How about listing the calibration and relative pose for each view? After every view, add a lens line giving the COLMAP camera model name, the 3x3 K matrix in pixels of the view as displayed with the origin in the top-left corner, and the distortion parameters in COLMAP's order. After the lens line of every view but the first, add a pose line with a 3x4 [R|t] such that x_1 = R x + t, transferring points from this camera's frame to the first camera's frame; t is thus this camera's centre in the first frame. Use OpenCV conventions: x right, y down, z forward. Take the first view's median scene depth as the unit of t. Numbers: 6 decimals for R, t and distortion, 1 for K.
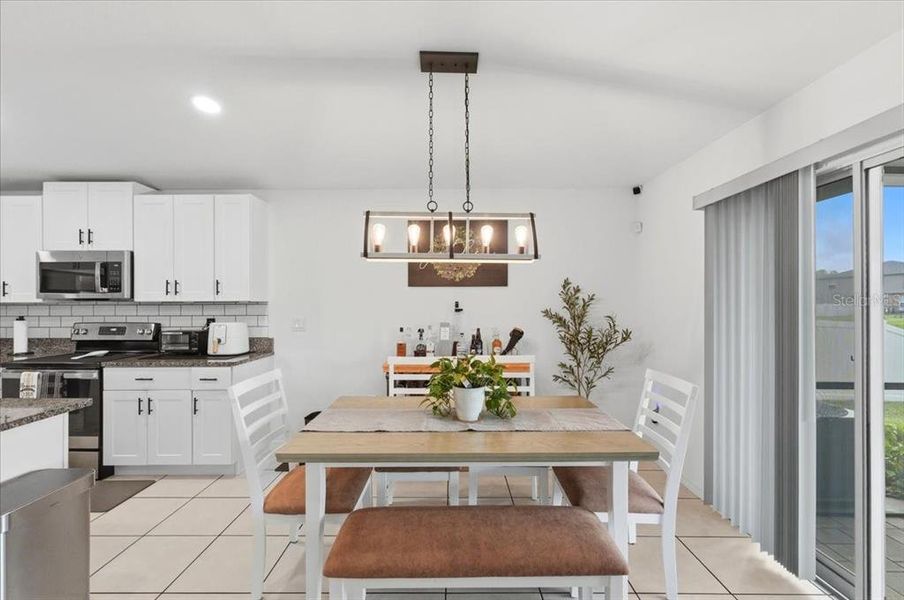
lens RADIAL K [[391.5, 0, 452.8], [0, 391.5, 303.2], [0, 0, 1]] dist [-0.000406, -0.000509]
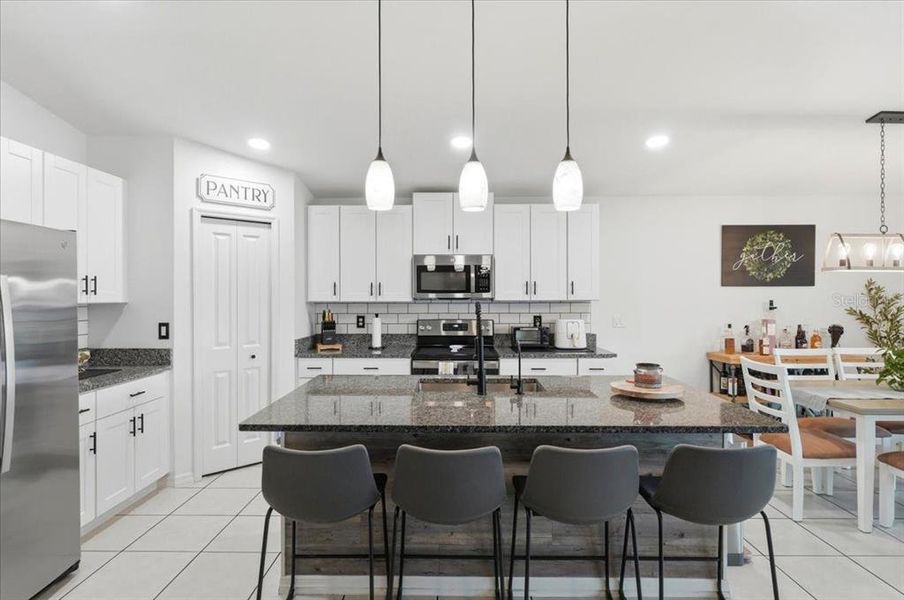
lens RADIAL K [[489.5, 0, 449.6], [0, 489.5, 294.8], [0, 0, 1]] dist [0.001737, -0.002592]
pose [[0.999986, -0.000051, -0.005373, -0.920226], [0.000052, 1.000000, 0.000098, -0.020370], [0.005373, -0.000098, 0.999986, -0.383307]]
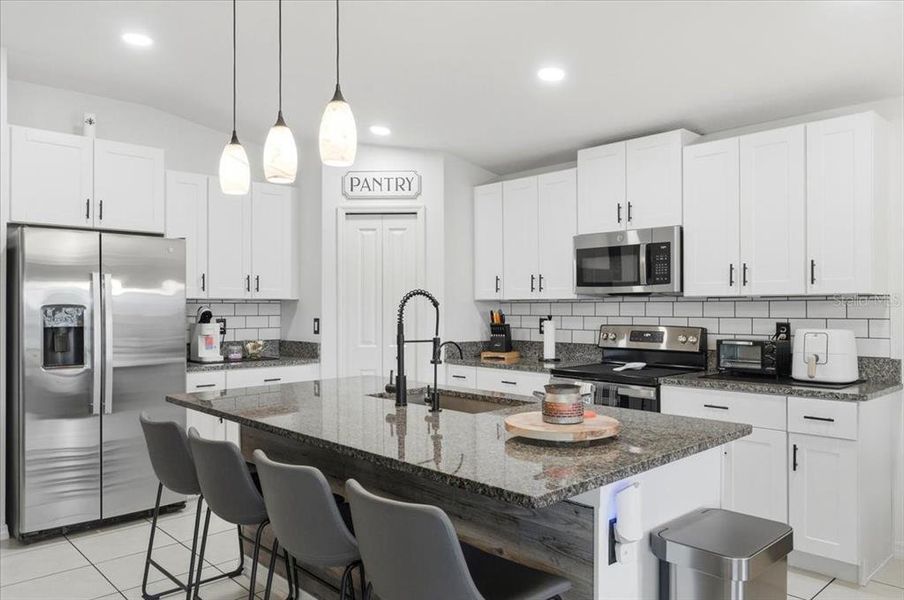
lens RADIAL K [[654.1, 0, 447.4], [0, 654.1, 310.1], [0, 0, 1]] dist [0.006877, 0.007764]
pose [[0.686596, 0.004576, -0.727025, -0.237758], [0.001916, 0.999965, 0.008103, 0.009972], [0.727036, -0.006957, 0.686564, -0.131844]]
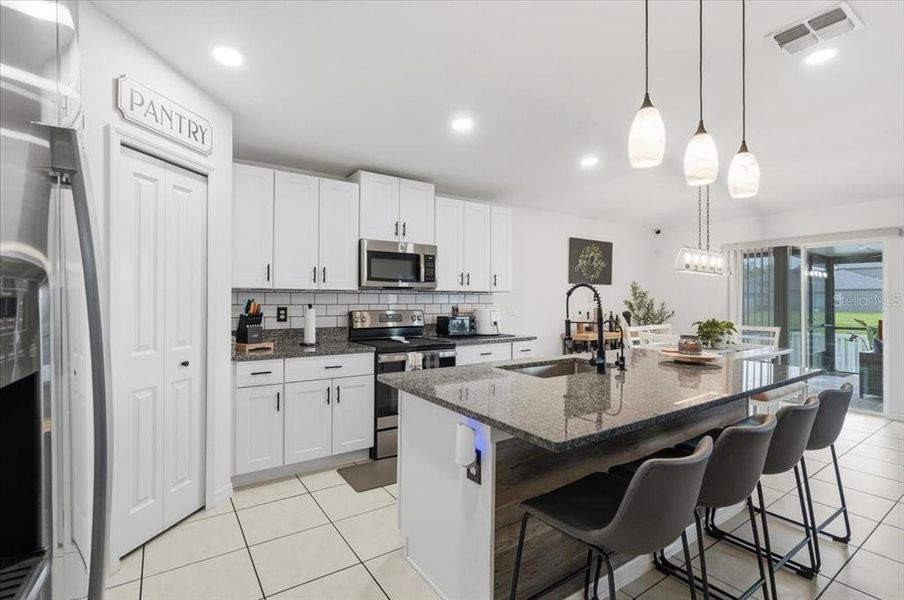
lens RADIAL K [[422.9, 0, 451.1], [0, 422.9, 298.8], [0, 0, 1]] dist [-0.002723, 0.000017]
pose [[0.820098, 0.004924, 0.572202, -1.452246], [-0.005317, 0.999985, -0.000985, 0.019923], [-0.572199, -0.002234, 0.820112, -0.025005]]
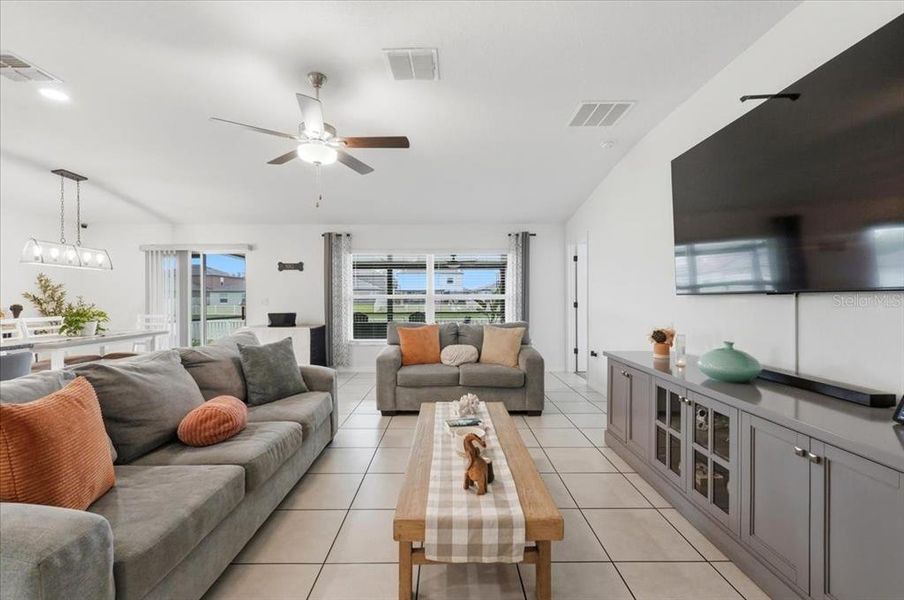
lens RADIAL K [[391.5, 0, 451.9], [0, 391.5, 298.3], [0, 0, 1]] dist [-0.000406, -0.000509]
pose [[0.001690, 0.000688, 0.999998, -1.360067], [-0.000459, 1.000000, -0.000687, 0.041252], [-0.999998, -0.000458, 0.001691, -0.696607]]
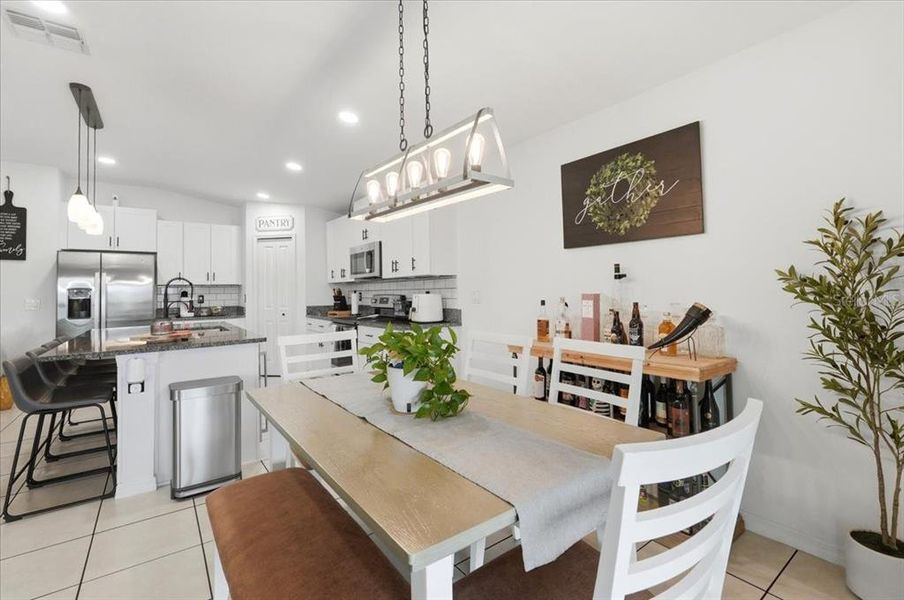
lens RADIAL K [[391.5, 0, 455.7], [0, 391.5, 282.9], [0, 0, 1]] dist [-0.000406, -0.000509]
pose [[0.610081, -0.024020, -0.791975, 0.402107], [0.019267, 0.999695, -0.015478, 0.036054], [0.792105, -0.005816, 0.610357, 0.371982]]
